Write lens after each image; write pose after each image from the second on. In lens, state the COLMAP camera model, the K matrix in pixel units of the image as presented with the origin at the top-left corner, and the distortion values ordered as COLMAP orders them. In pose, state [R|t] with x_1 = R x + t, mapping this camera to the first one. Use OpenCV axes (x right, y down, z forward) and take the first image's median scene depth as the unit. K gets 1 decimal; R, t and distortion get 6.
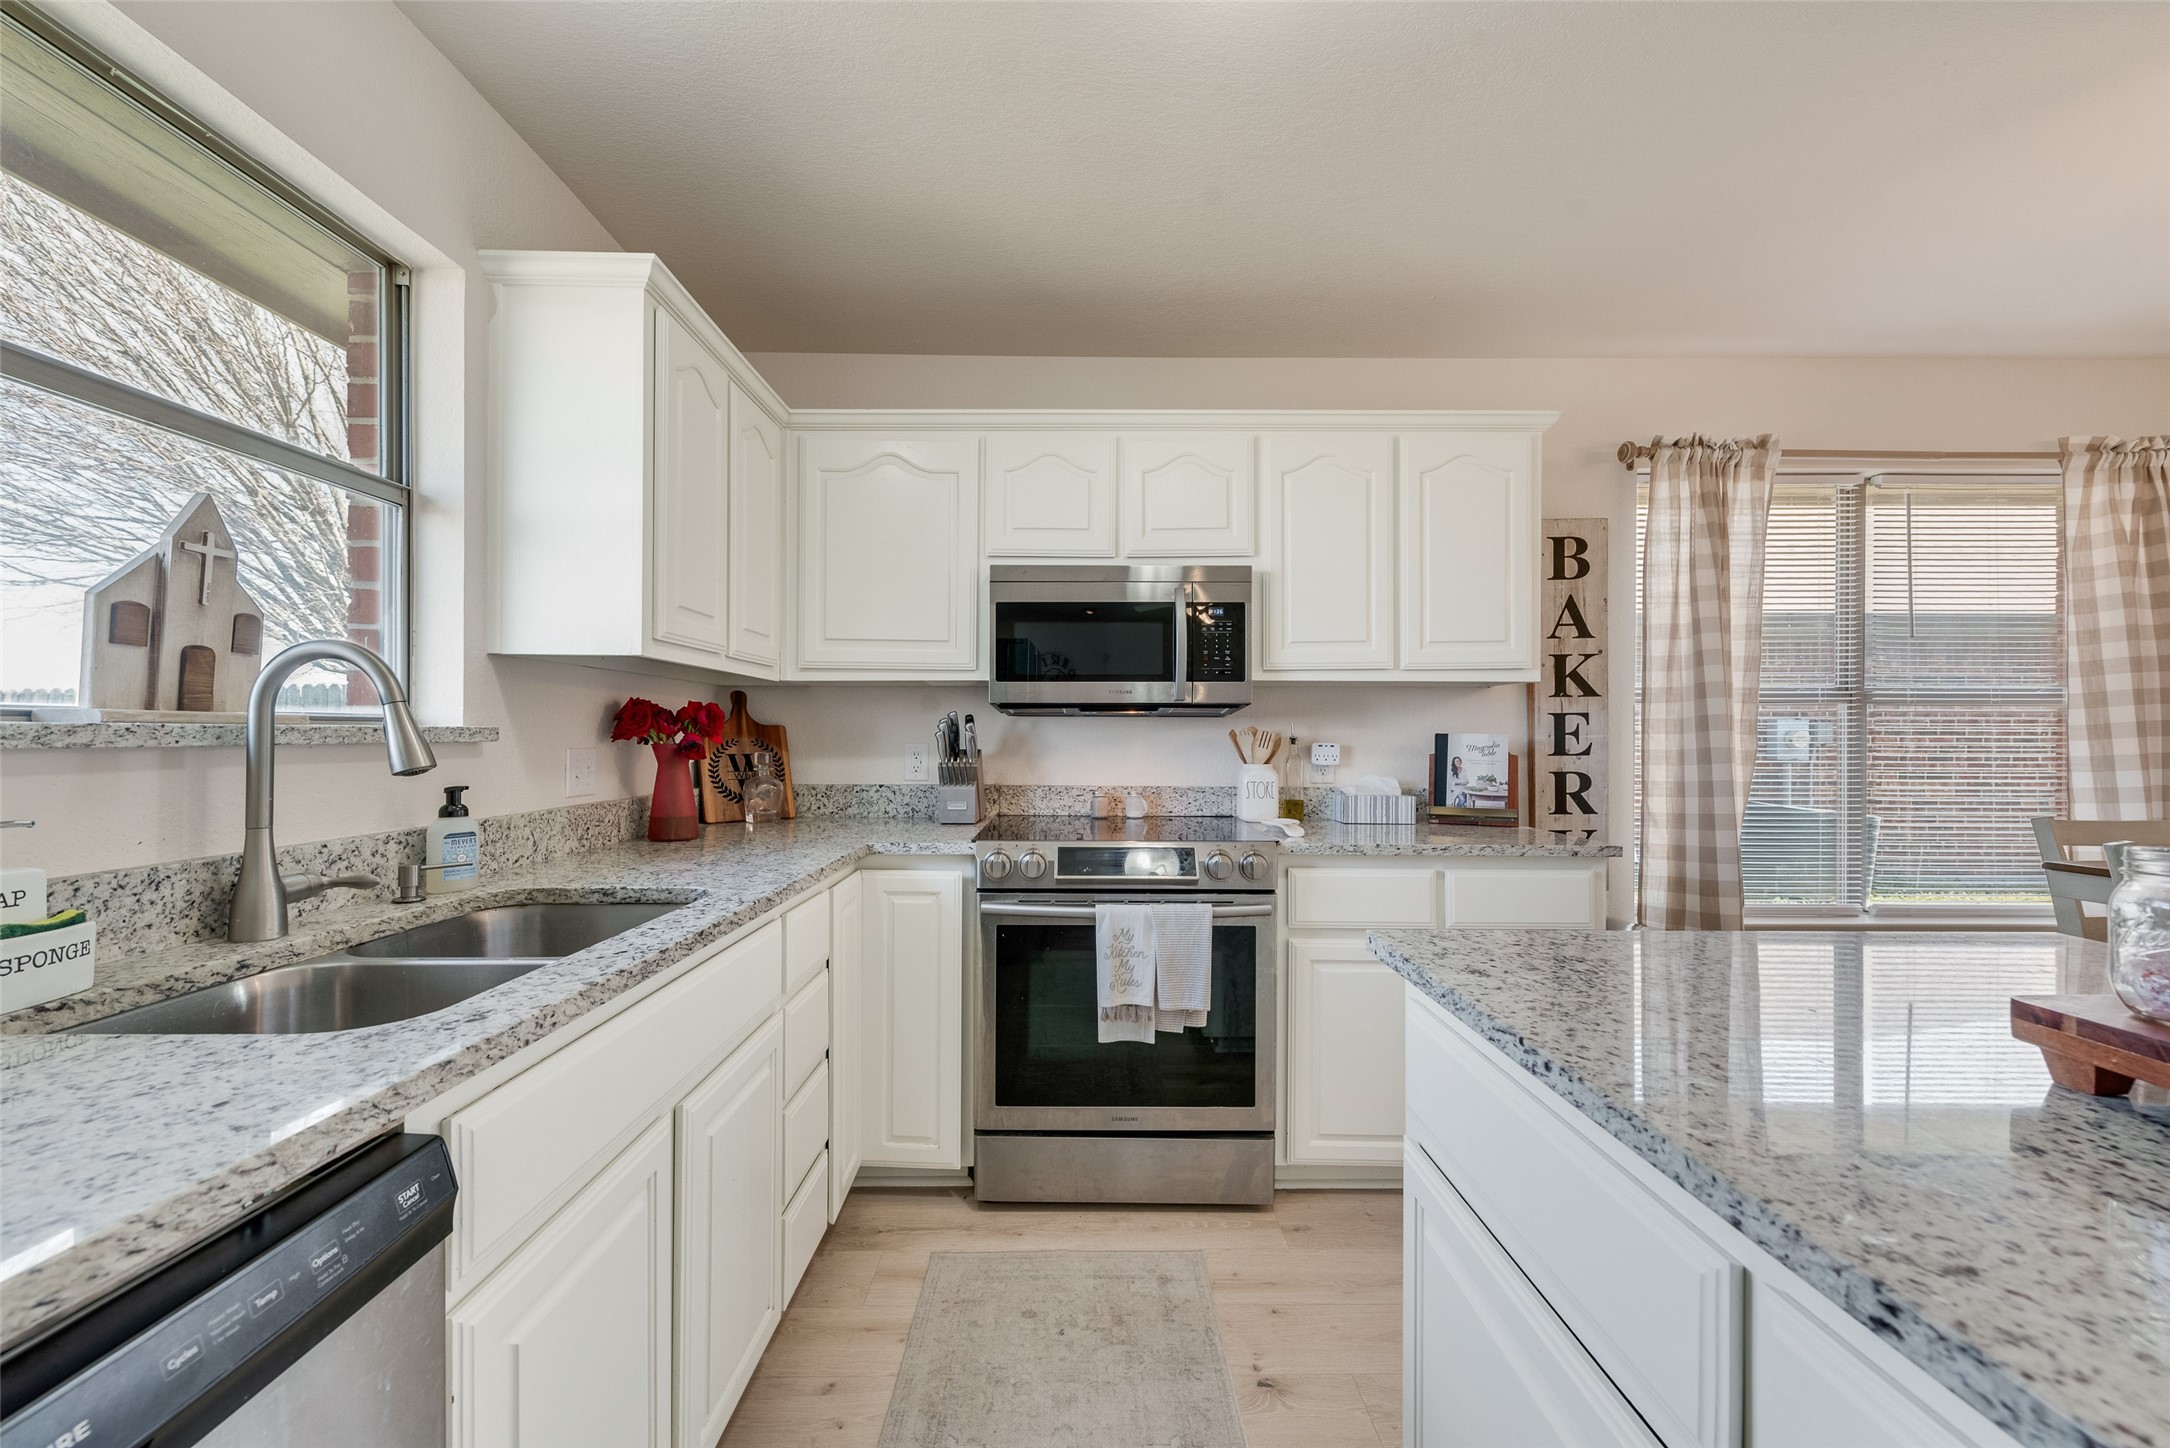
lens RADIAL K [[845.0, 0, 1083.8], [0, 845.0, 733.3], [0, 0, 1]] dist [0.016440, -0.004797]
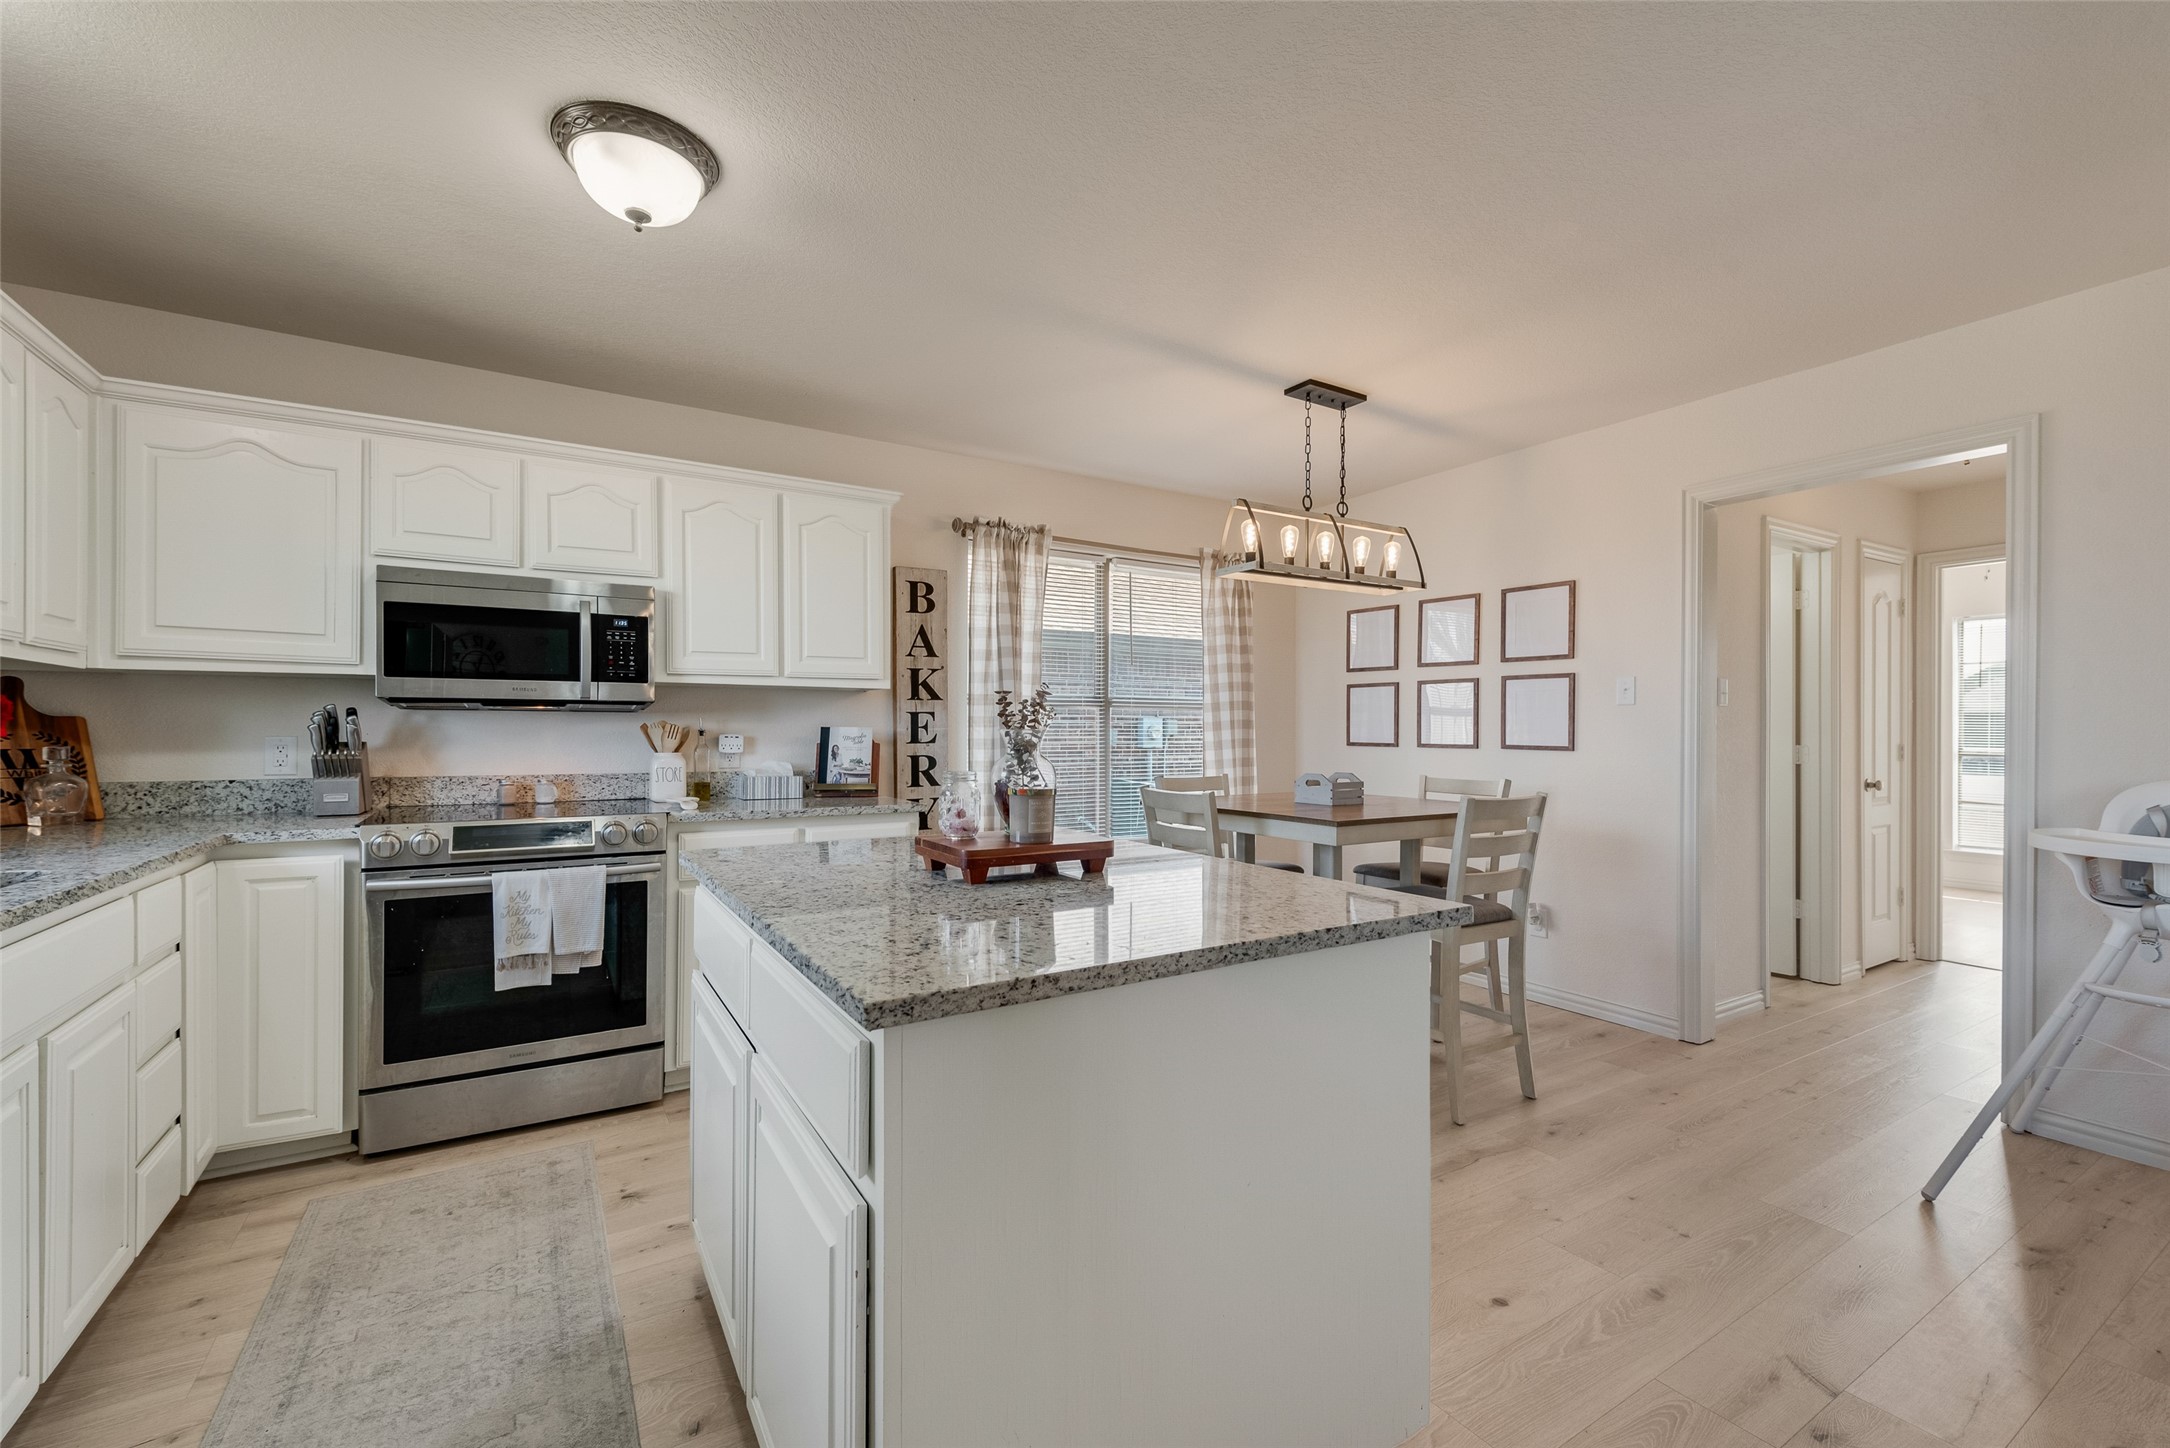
lens RADIAL K [[901.9, 0, 1081.7], [0, 901.9, 732.9], [0, 0, 1]] dist [0.017720, -0.006409]
pose [[0.855420, -0.002098, 0.517931, 0.047495], [-0.001296, 0.999980, 0.006191, 0.000310], [-0.517934, -0.005967, 0.855400, -0.378398]]
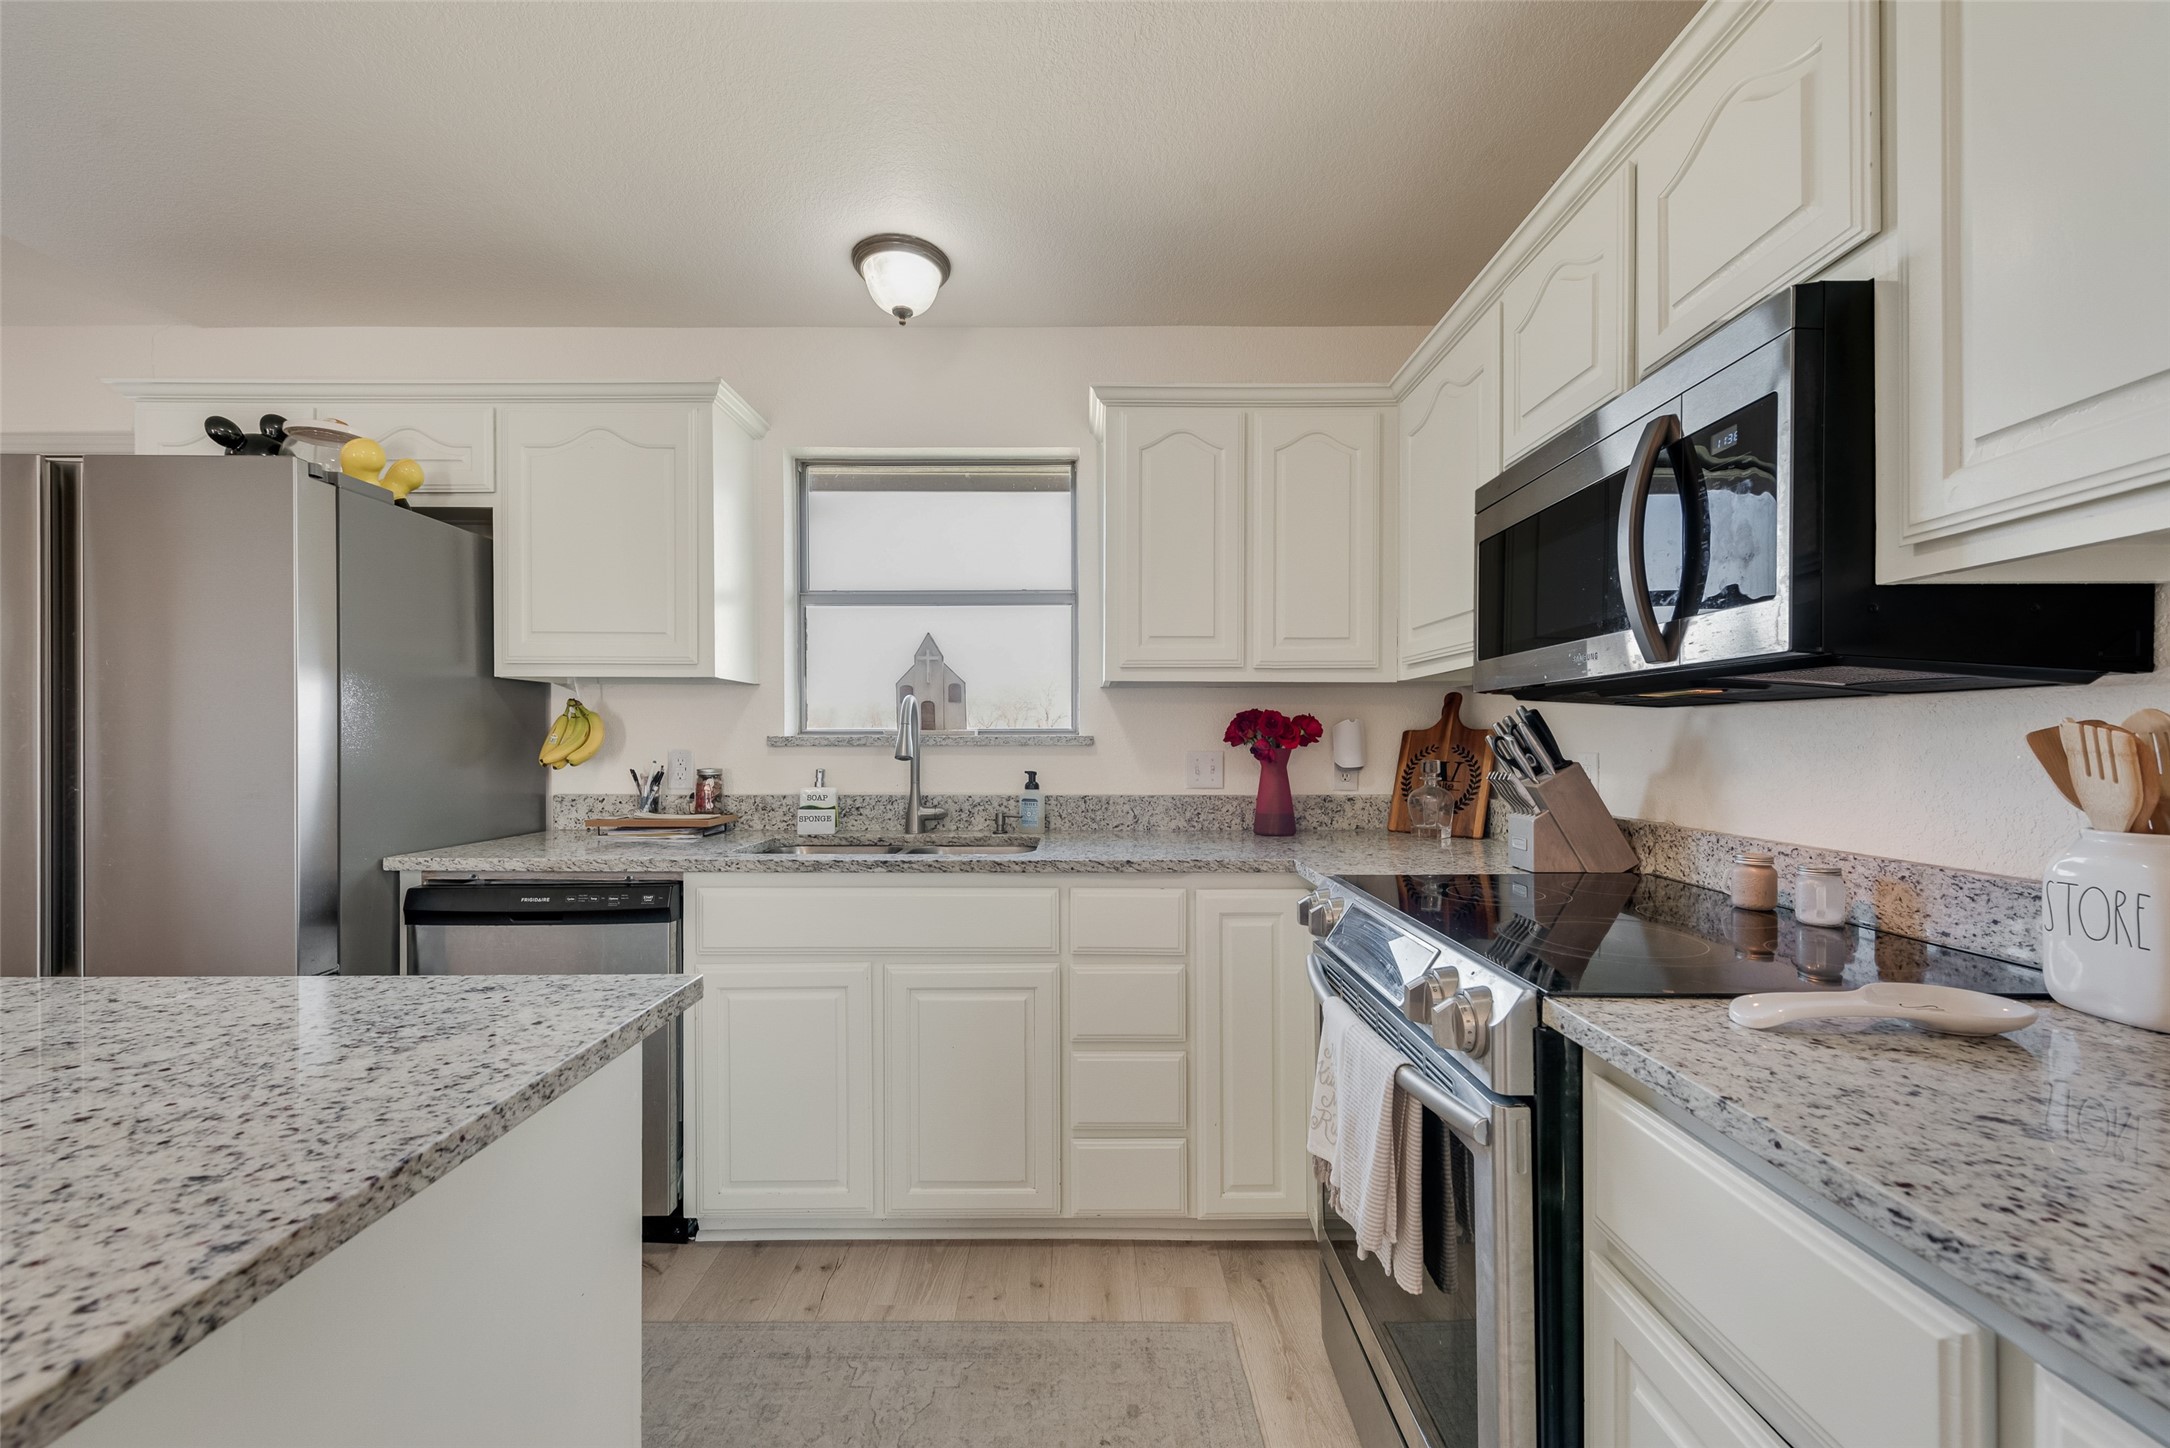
lens RADIAL K [[853.0, 0, 1082.3], [0, 853.0, 740.1], [0, 0, 1]] dist [0.016653, -0.005152]
pose [[-0.010380, -0.003581, -0.999940, 0.531580], [0.001324, 0.999993, -0.003595, 0.003928], [0.999945, -0.001361, -0.010375, 0.629226]]
